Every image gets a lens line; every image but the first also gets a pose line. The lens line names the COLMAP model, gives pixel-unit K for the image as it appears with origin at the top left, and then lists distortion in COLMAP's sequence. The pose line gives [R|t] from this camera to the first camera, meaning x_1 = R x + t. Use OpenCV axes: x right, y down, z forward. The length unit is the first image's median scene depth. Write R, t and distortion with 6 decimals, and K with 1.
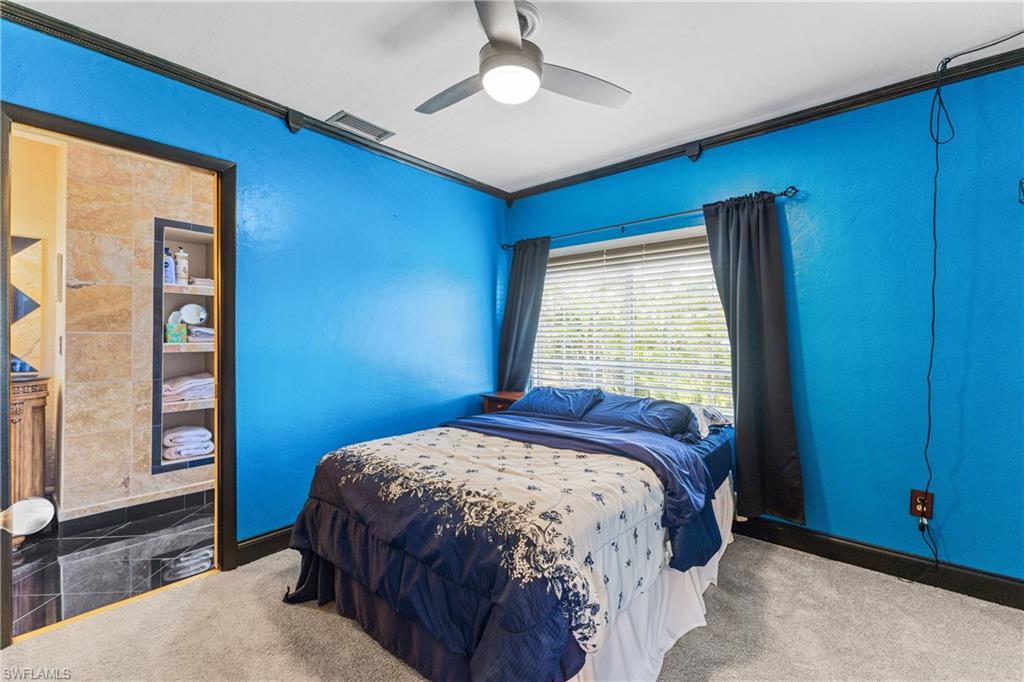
lens RADIAL K [[460.1, 0, 514.0], [0, 460.1, 338.7], [0, 0, 1]] dist [0.000814, 0.000095]
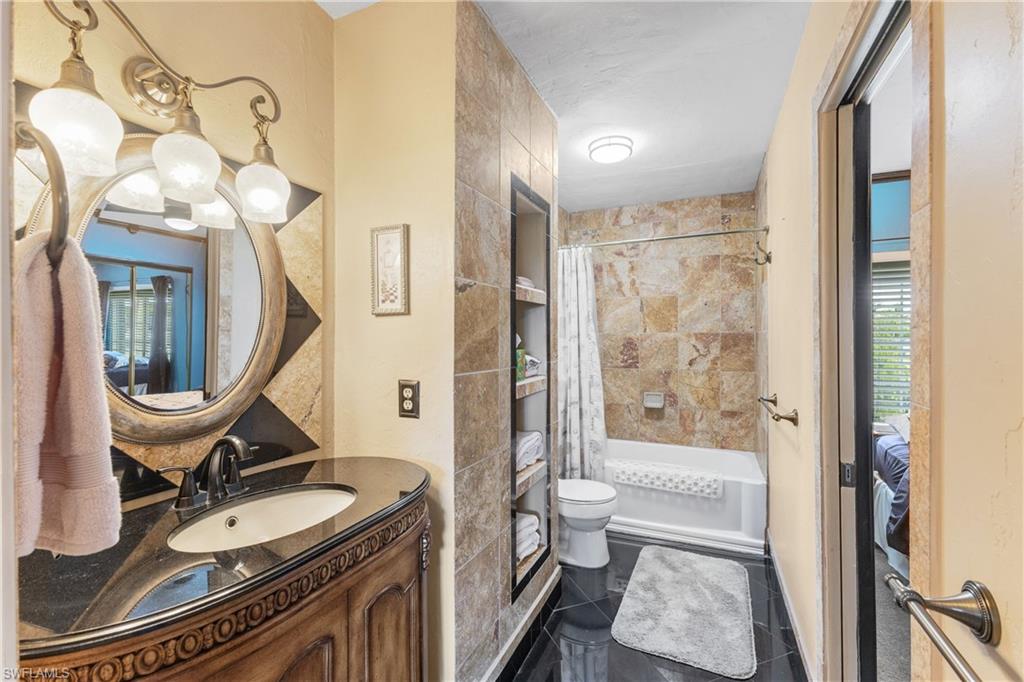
lens RADIAL K [[440.6, 0, 512.1], [0, 440.6, 338.5], [0, 0, 1]] dist [0.003522, -0.000717]
pose [[0.954152, -0.007635, 0.299224, -1.023273], [0.007445, 0.999971, 0.001777, -0.054326], [-0.299228, 0.000532, 0.954181, 0.484999]]
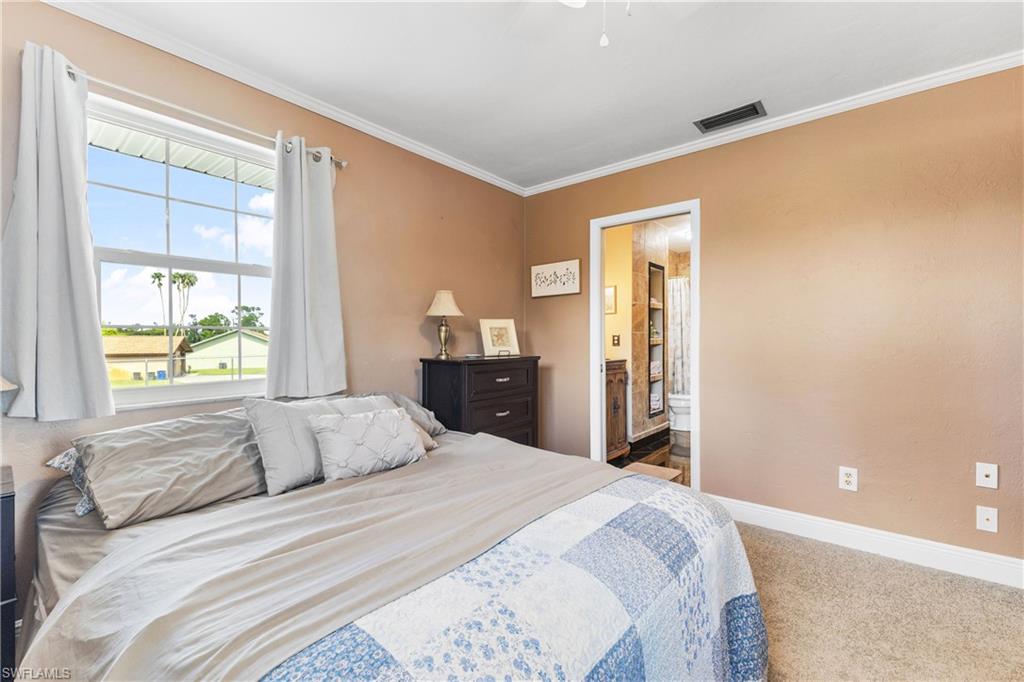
lens RADIAL K [[440.6, 0, 511.0], [0, 440.6, 335.6], [0, 0, 1]] dist [0.003522, -0.000717]
pose [[0.999282, -0.005902, 0.037431, -1.429641], [0.006072, 0.999972, -0.004419, 0.003408], [-0.037404, 0.004643, 0.999289, -0.591489]]
